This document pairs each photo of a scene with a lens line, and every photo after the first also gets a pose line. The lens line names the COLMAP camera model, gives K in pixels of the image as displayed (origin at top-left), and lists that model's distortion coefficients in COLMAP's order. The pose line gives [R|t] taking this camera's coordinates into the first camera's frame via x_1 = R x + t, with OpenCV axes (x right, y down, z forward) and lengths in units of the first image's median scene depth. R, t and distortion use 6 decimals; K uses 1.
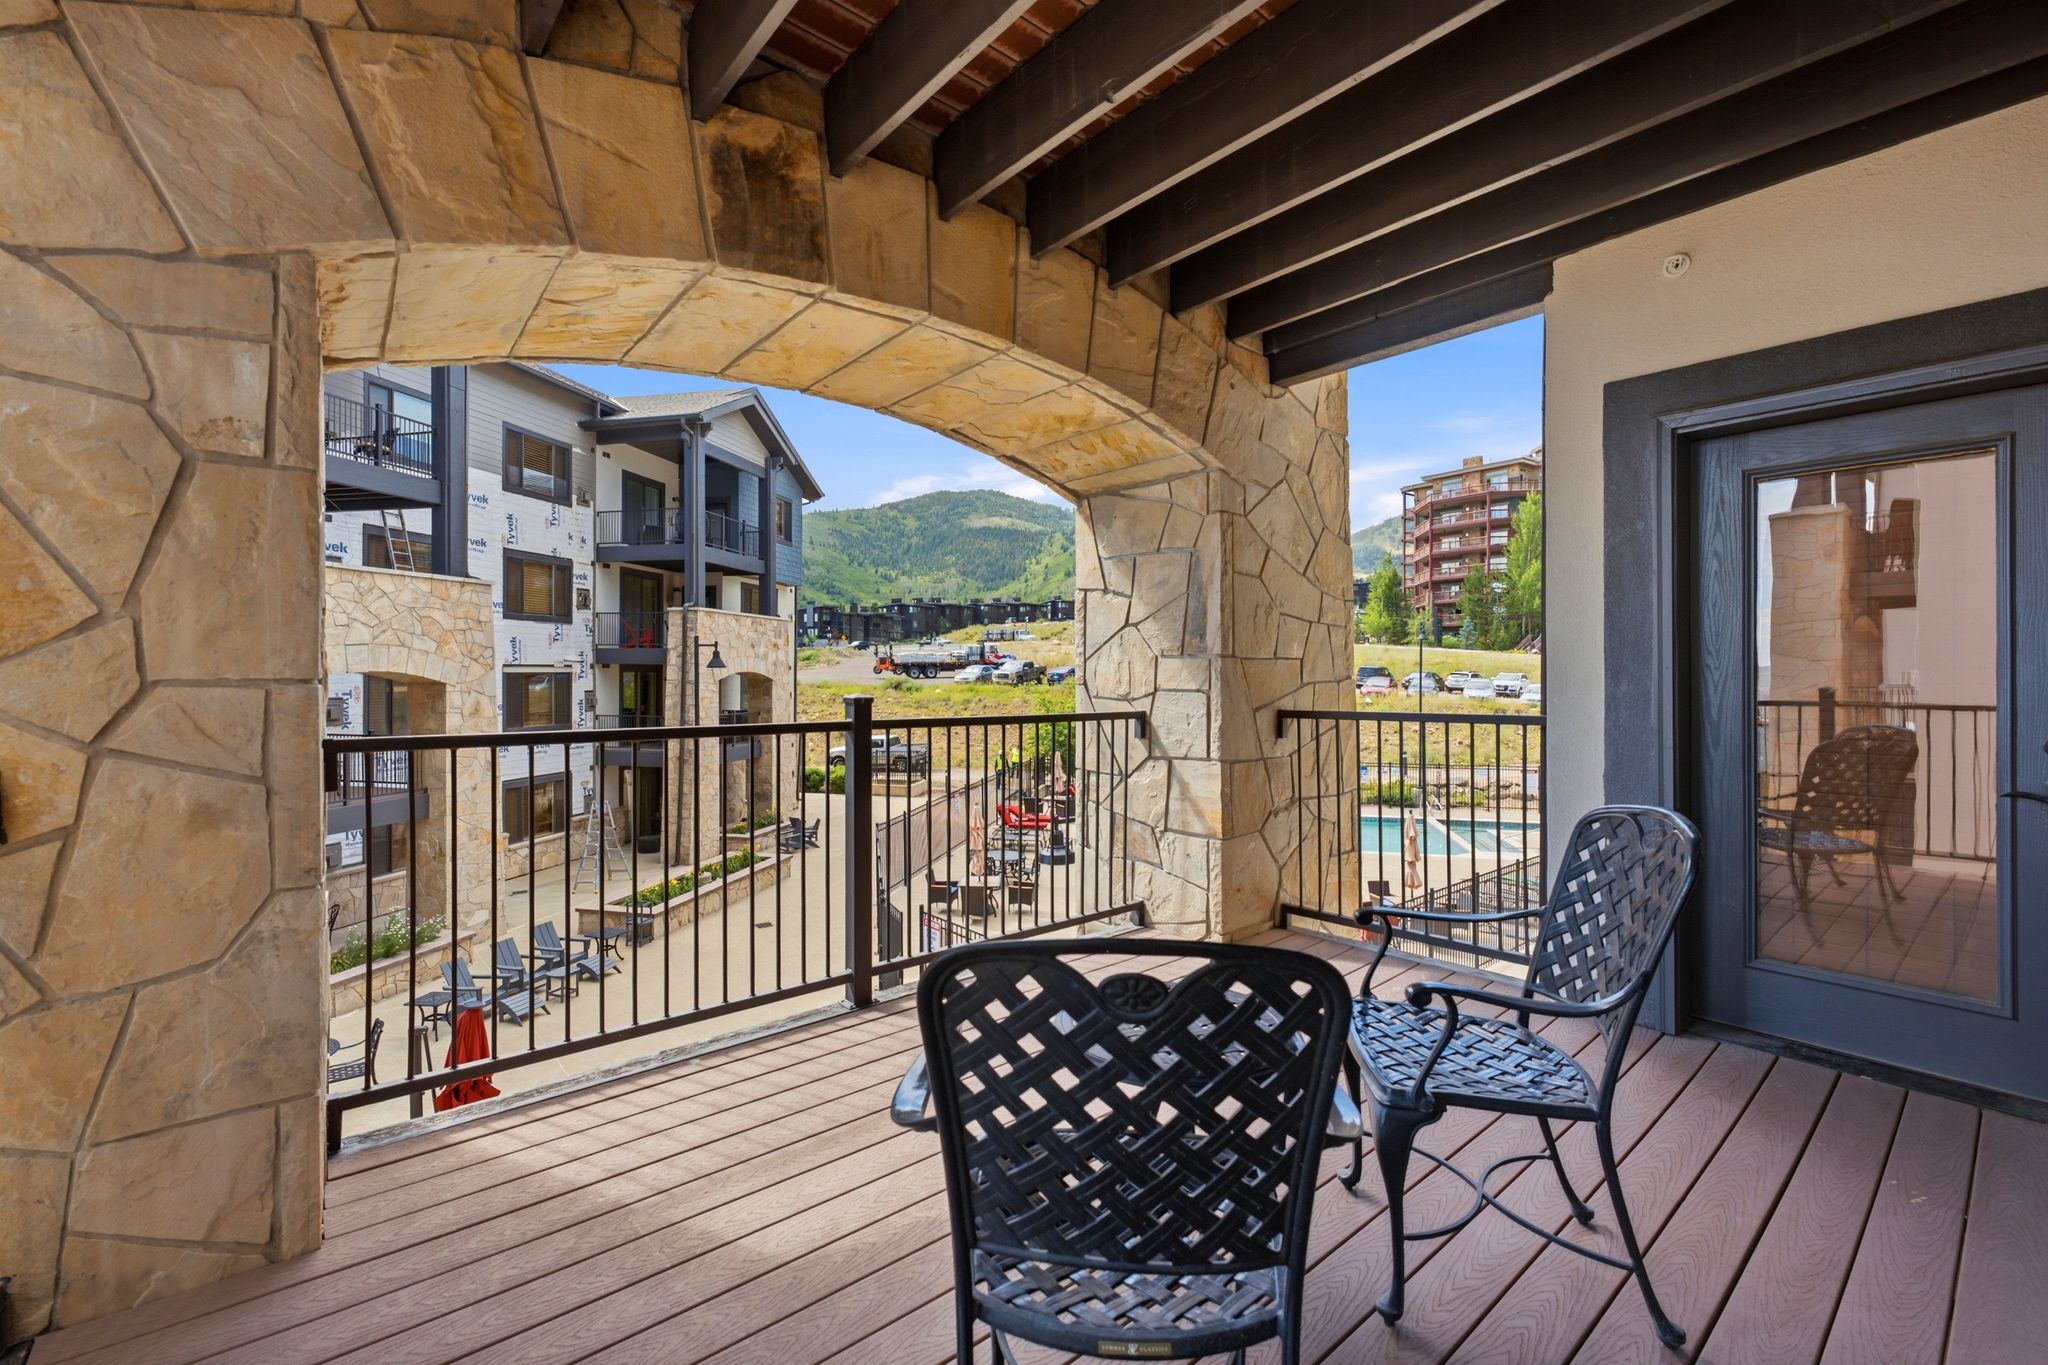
lens RADIAL K [[902.7, 0, 1010.6], [0, 902.7, 682.3], [0, 0, 1]] dist [0.002152, 0.000414]
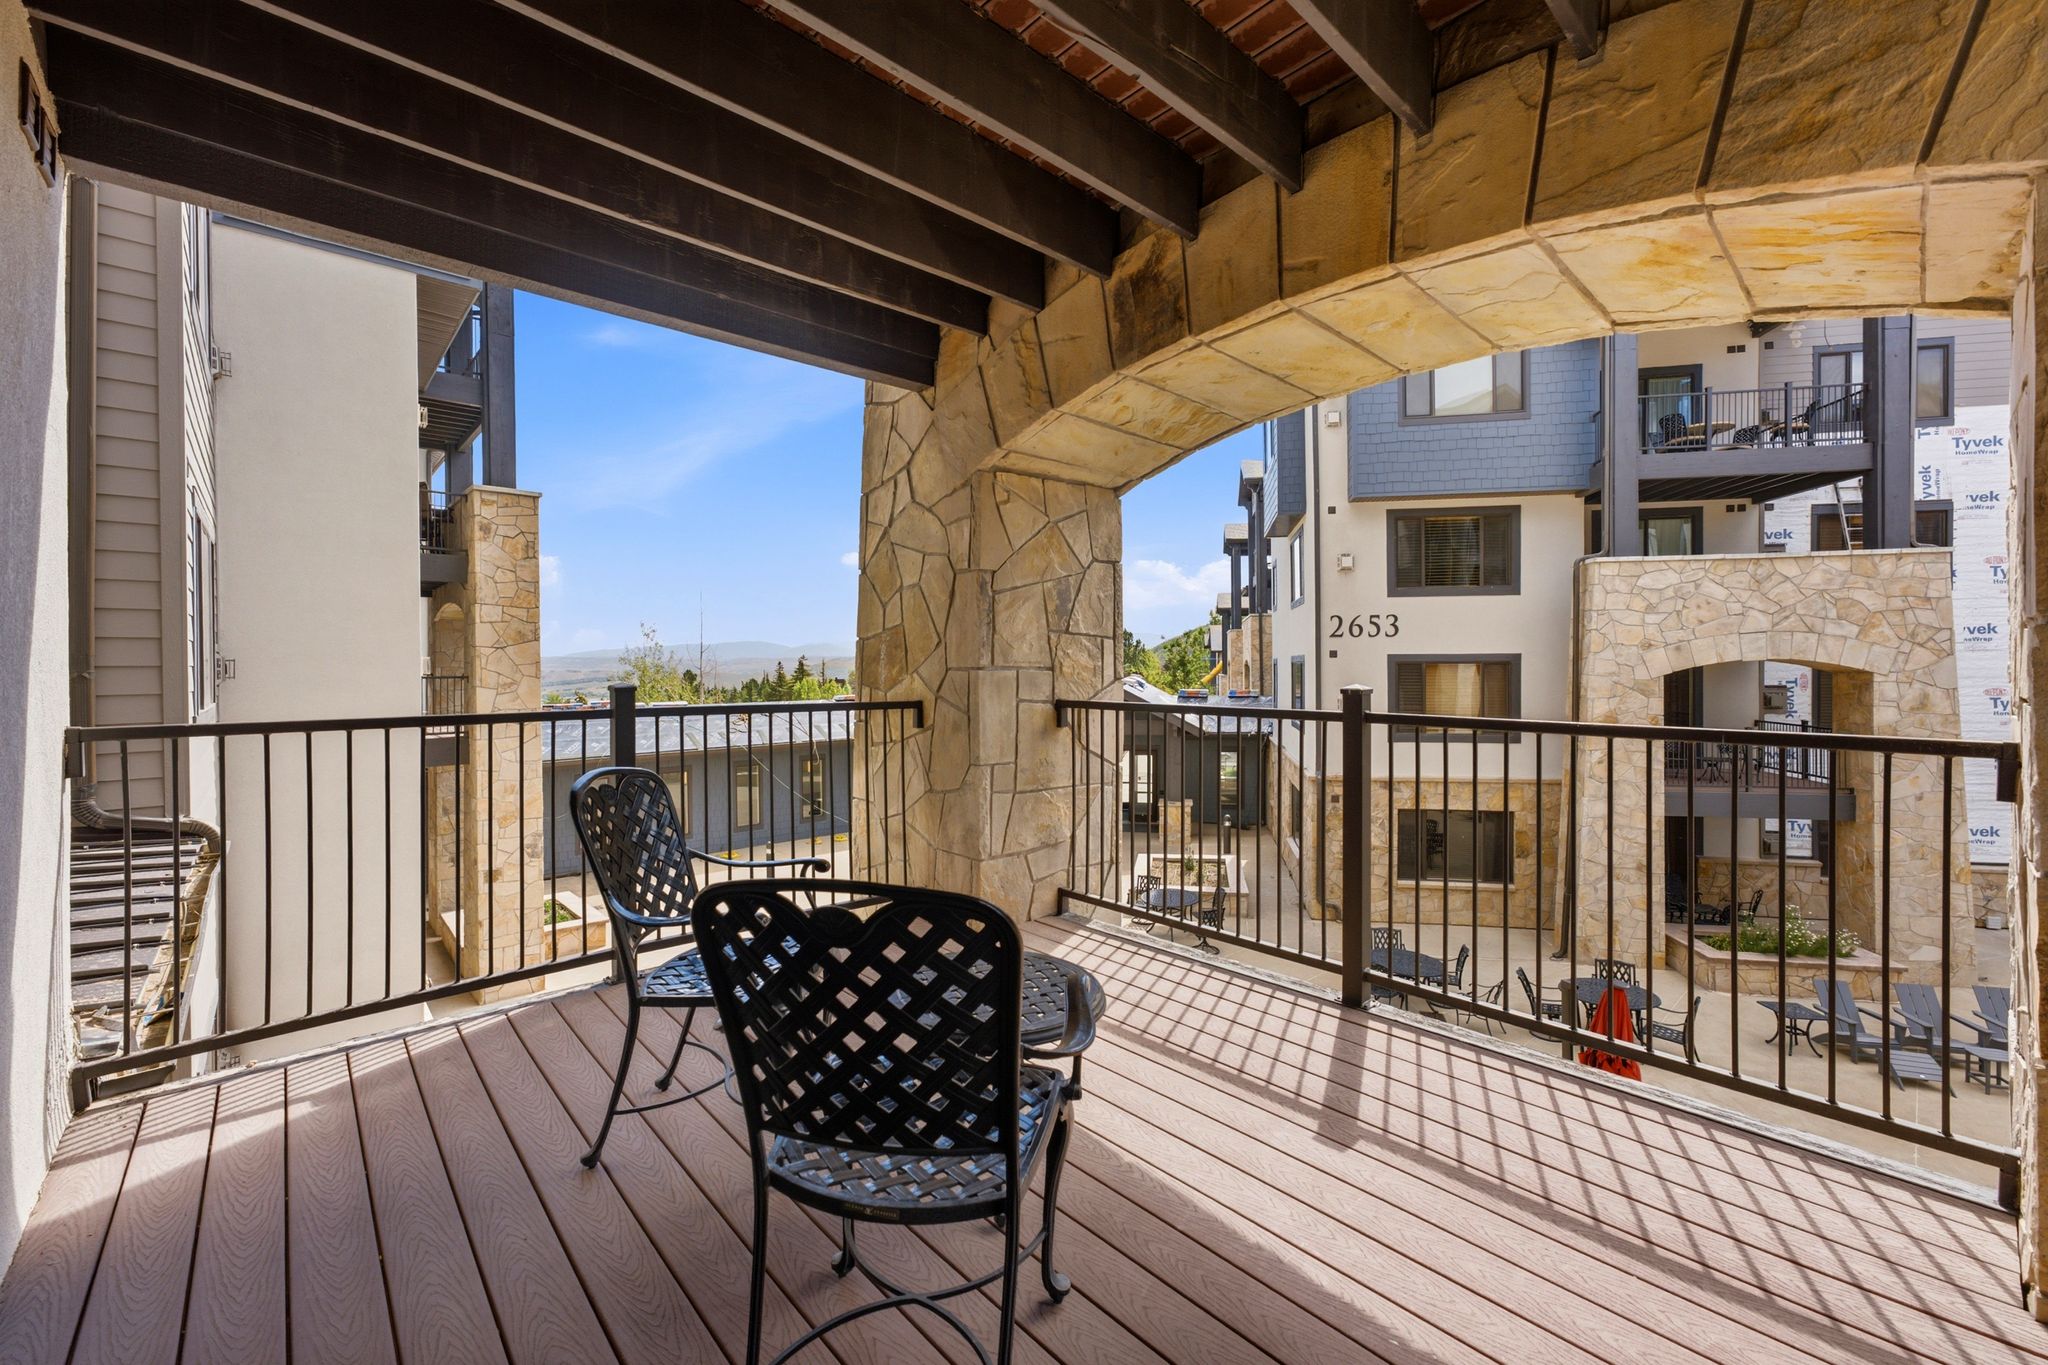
lens RADIAL K [[846.2, 0, 1020.9], [0, 846.2, 665.4], [0, 0, 1]] dist [0.000592, 0.000881]
pose [[0.013394, 0.001828, -0.999909, 0.204302], [-0.006079, 0.999980, 0.001747, -0.001981], [0.999892, 0.006055, 0.013405, 0.173783]]
